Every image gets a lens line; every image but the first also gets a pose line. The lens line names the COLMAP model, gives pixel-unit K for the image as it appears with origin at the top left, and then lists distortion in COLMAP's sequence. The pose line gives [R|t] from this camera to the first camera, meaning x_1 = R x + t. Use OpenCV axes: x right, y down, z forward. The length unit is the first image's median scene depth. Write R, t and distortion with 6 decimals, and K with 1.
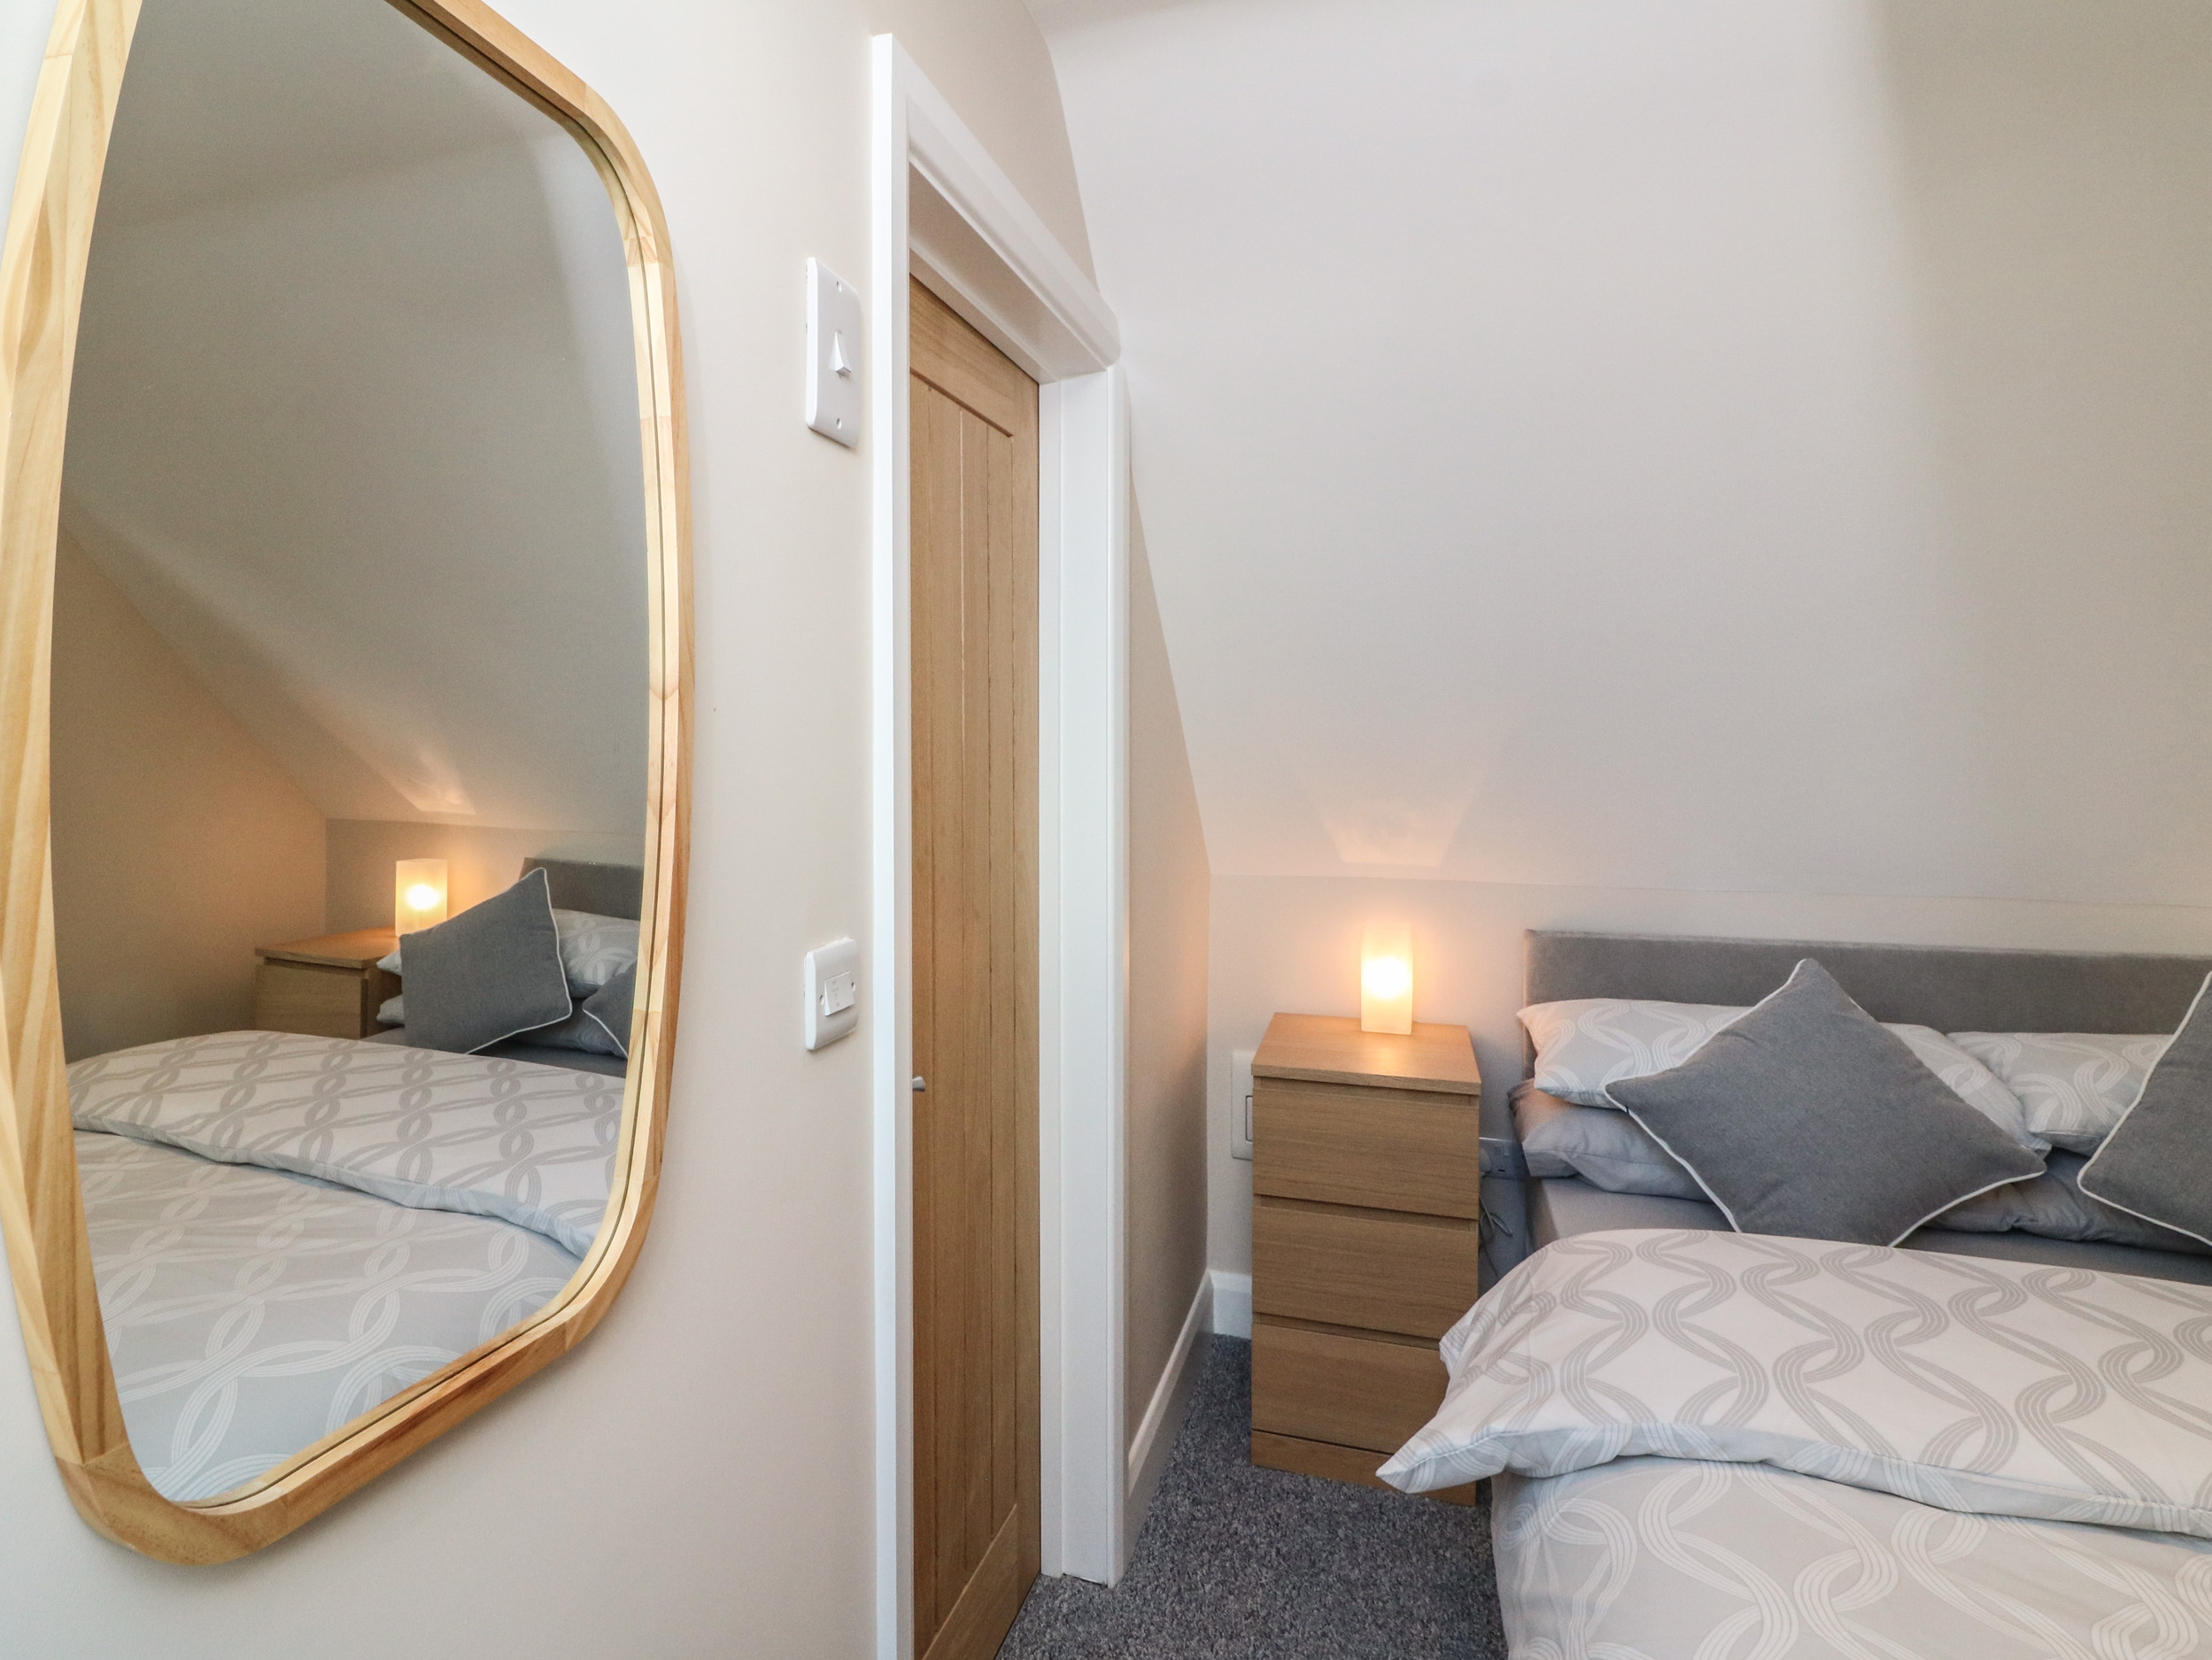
lens RADIAL K [[1144.9, 0, 1104.9], [0, 1144.9, 830.8], [0, 0, 1]] dist [-0.005925, -0.005013]
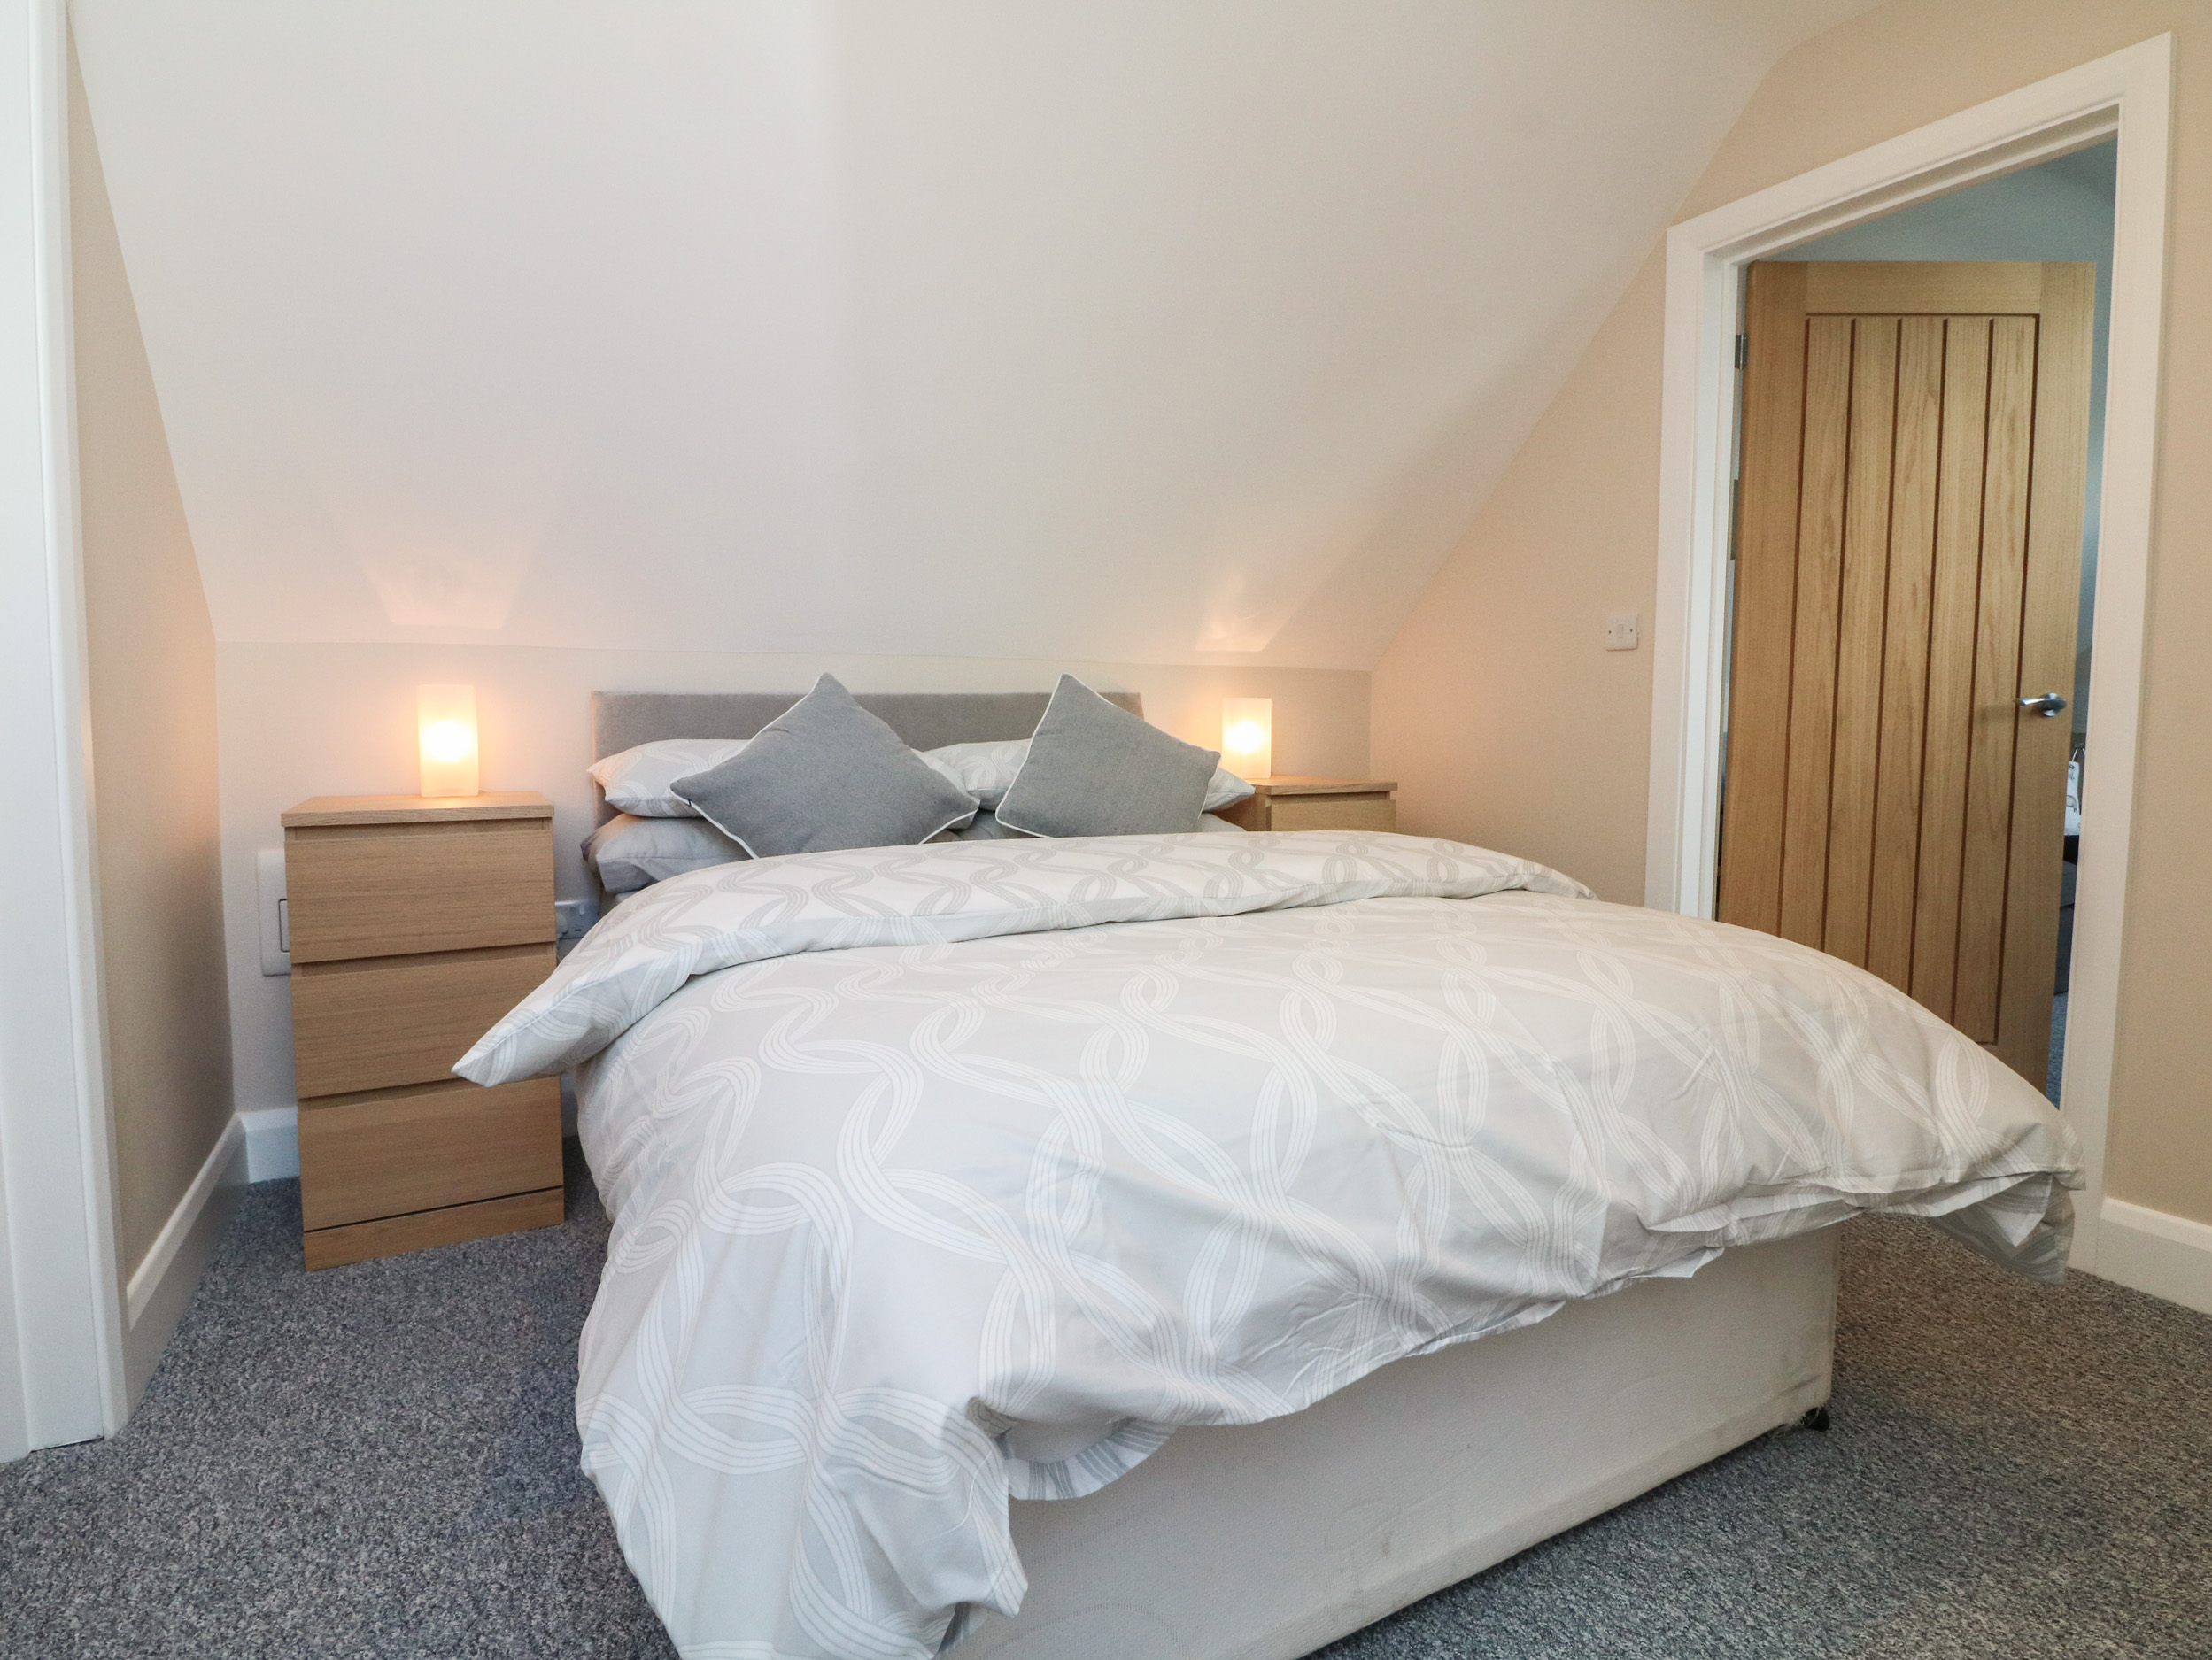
lens RADIAL K [[1029.8, 0, 1064.3], [0, 1029.8, 756.5], [0, 0, 1]] dist [-0.015210, -0.003715]
pose [[0.707635, -0.040070, 0.705442, 0.002688], [0.011431, 0.998909, 0.045272, 0.142115], [-0.706486, -0.023972, 0.707321, 0.015637]]
